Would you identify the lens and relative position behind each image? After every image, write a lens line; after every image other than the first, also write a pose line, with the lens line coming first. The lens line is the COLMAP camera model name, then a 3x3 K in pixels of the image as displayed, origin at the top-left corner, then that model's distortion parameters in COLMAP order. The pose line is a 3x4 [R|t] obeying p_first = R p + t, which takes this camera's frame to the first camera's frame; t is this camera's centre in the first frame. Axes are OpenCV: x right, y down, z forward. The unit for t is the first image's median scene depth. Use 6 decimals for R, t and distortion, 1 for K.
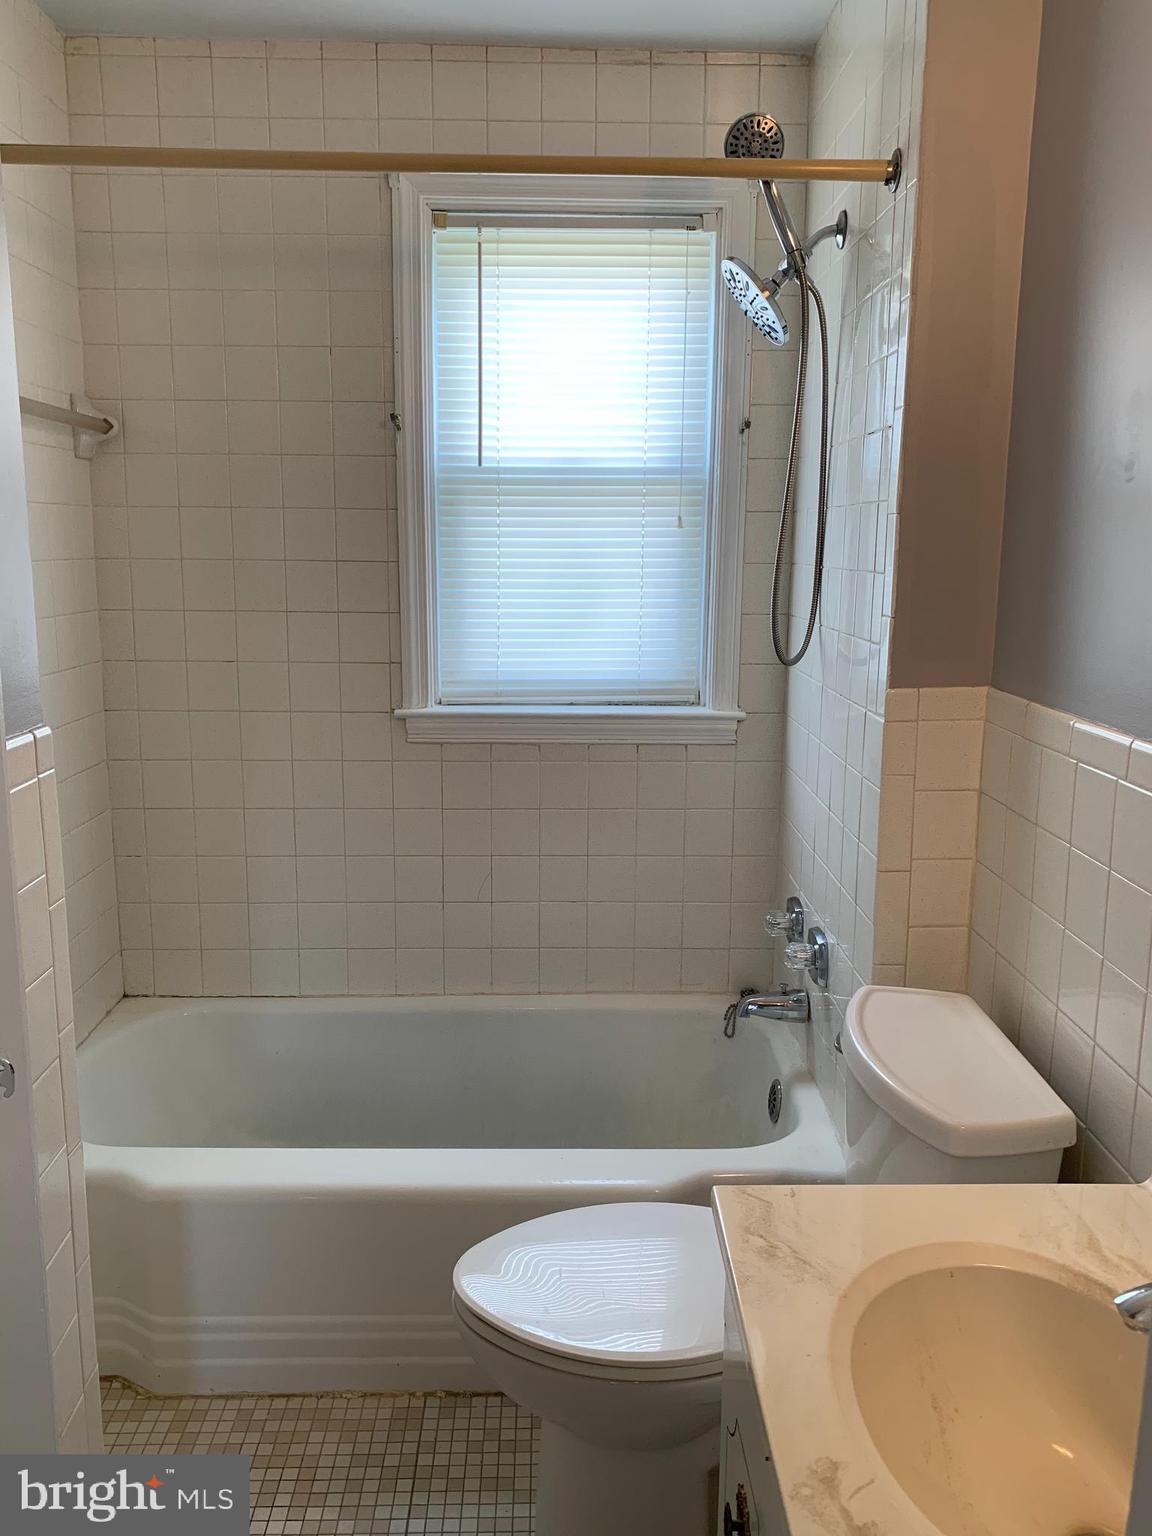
lens RADIAL K [[1183.1, 0, 568.1], [0, 1183.1, 756.9], [0, 0, 1]] dist [0.032659, -0.023903]
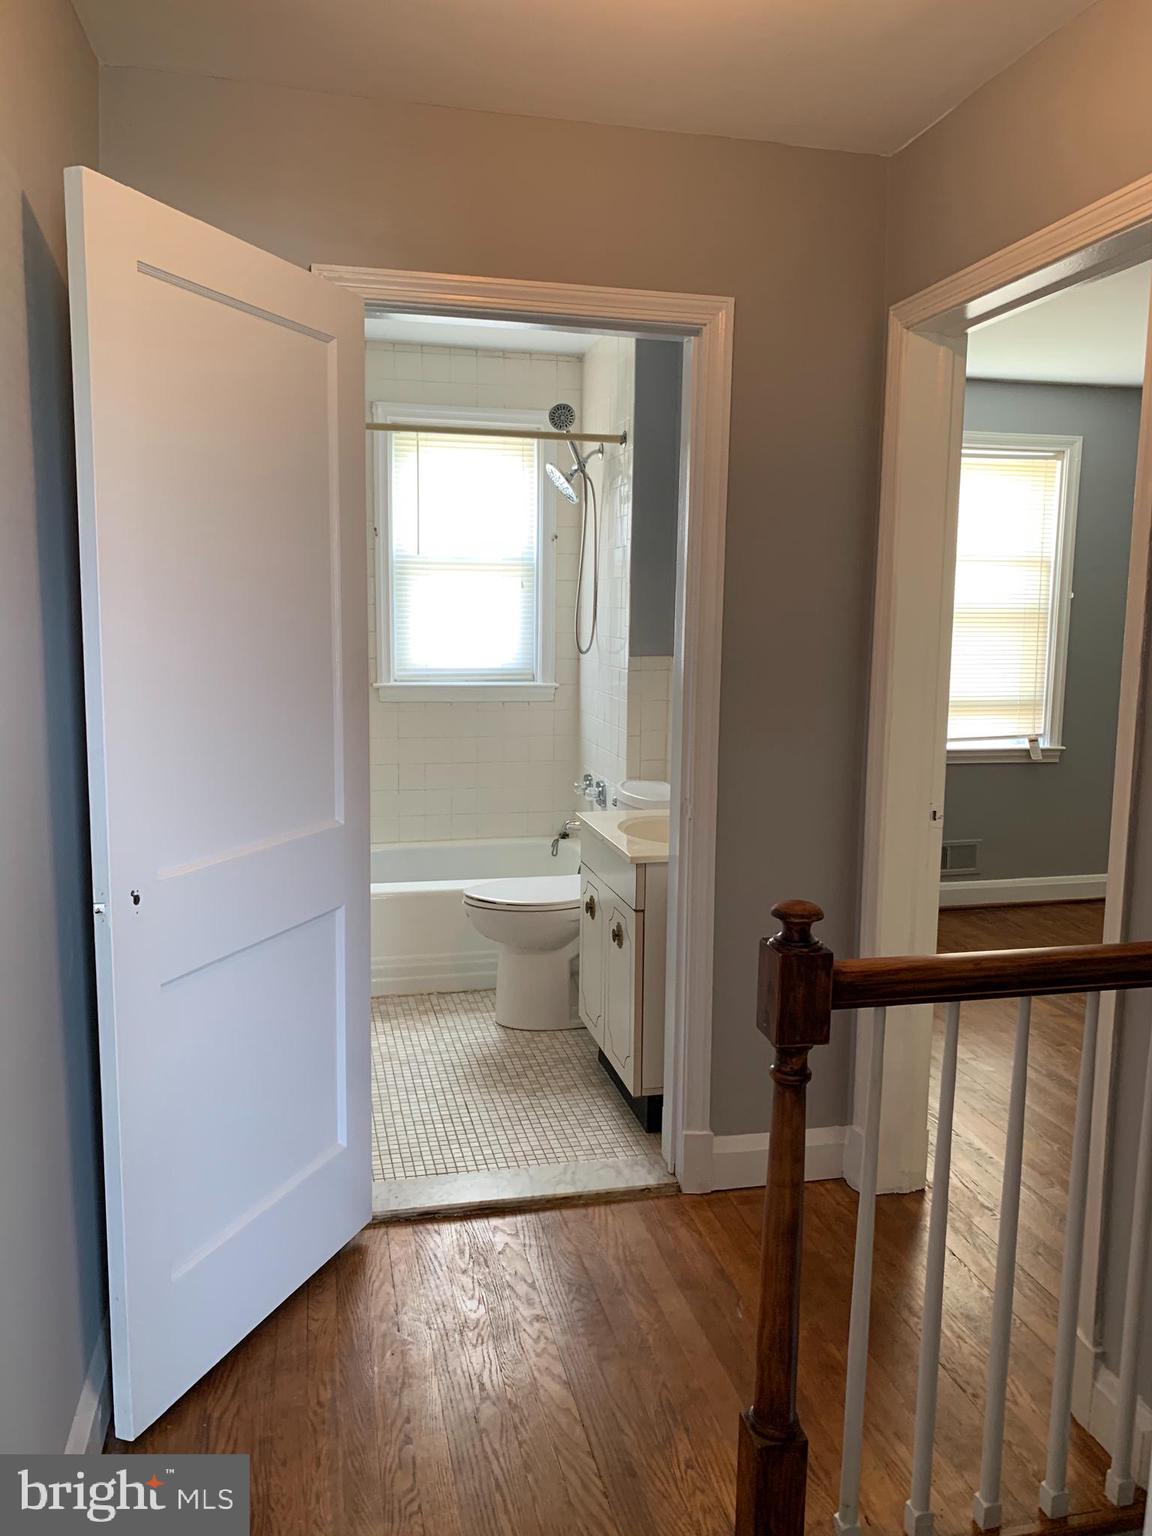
lens RADIAL K [[1183.1, 0, 579.2], [0, 1183.1, 765.2], [0, 0, 1]] dist [0.032659, -0.023903]
pose [[0.976313, -0.023346, 0.215098, -0.277415], [0.031484, 0.998909, -0.034484, 0.192434], [-0.214059, 0.040439, 0.975983, -1.041181]]
